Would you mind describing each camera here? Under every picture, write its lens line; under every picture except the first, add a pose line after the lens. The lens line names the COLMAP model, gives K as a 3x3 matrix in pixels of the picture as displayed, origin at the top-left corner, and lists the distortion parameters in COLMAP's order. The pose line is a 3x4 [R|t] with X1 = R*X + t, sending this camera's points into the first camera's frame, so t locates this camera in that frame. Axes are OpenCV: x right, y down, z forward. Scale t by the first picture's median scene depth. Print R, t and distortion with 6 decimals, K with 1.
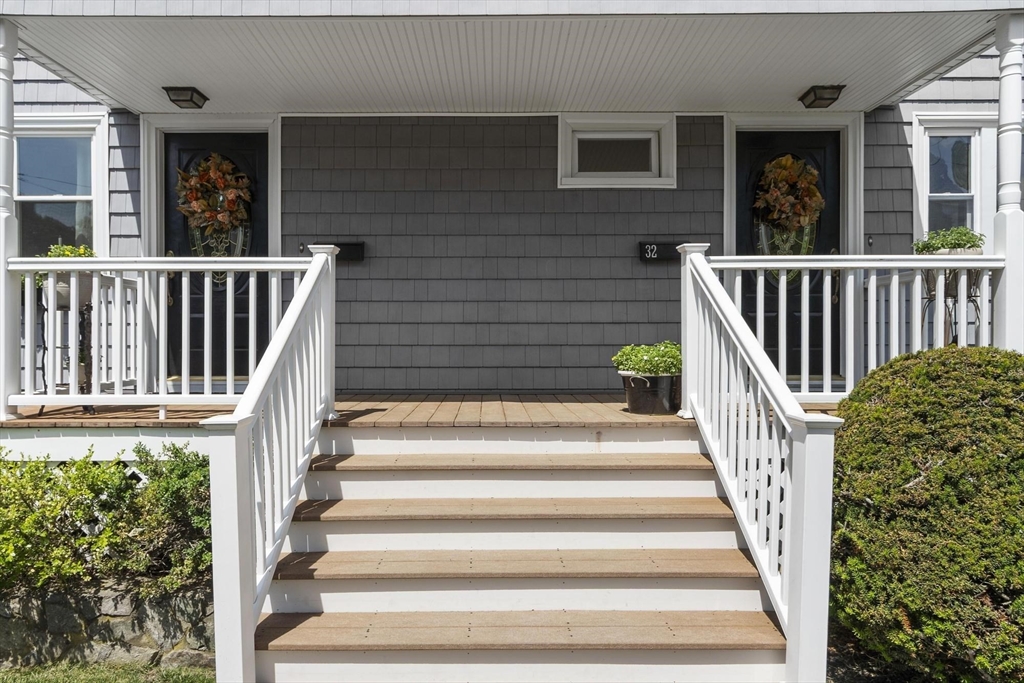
lens RADIAL K [[588.1, 0, 487.7], [0, 588.1, 302.3], [0, 0, 1]] dist [-0.001583, 0.000935]
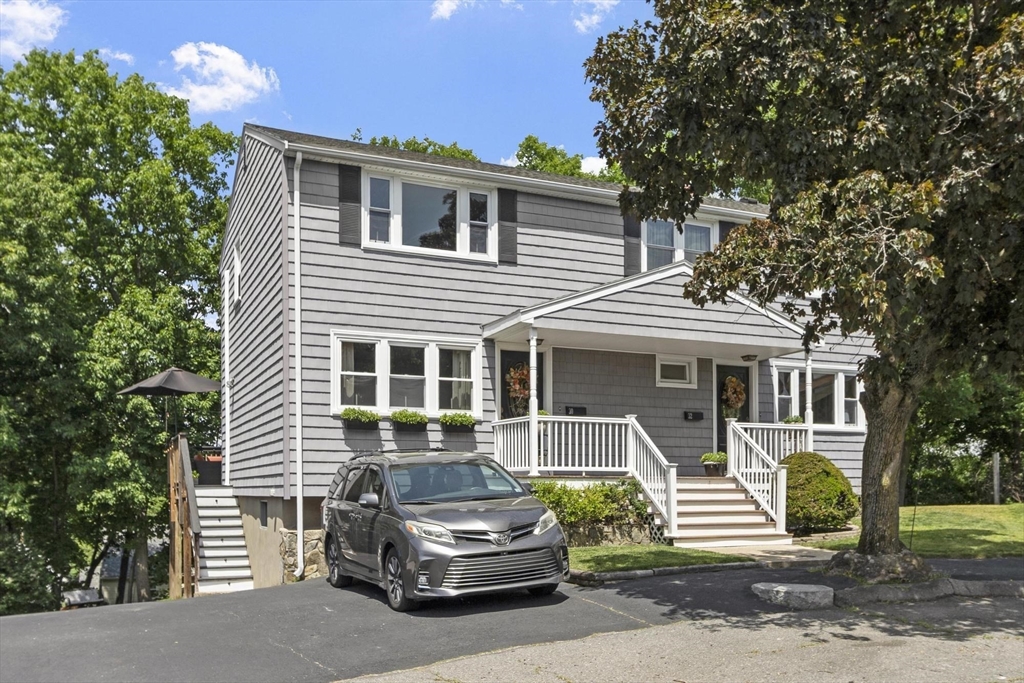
lens RADIAL K [[890.1, 0, 513.1], [0, 890.1, 340.2], [0, 0, 1]] dist [-0.063028, -0.016711]
pose [[0.892820, 0.074375, 0.444231, -1.908951], [-0.024250, 0.992779, -0.117479, 0.044396], [-0.449761, 0.094115, 0.888176, -1.811627]]
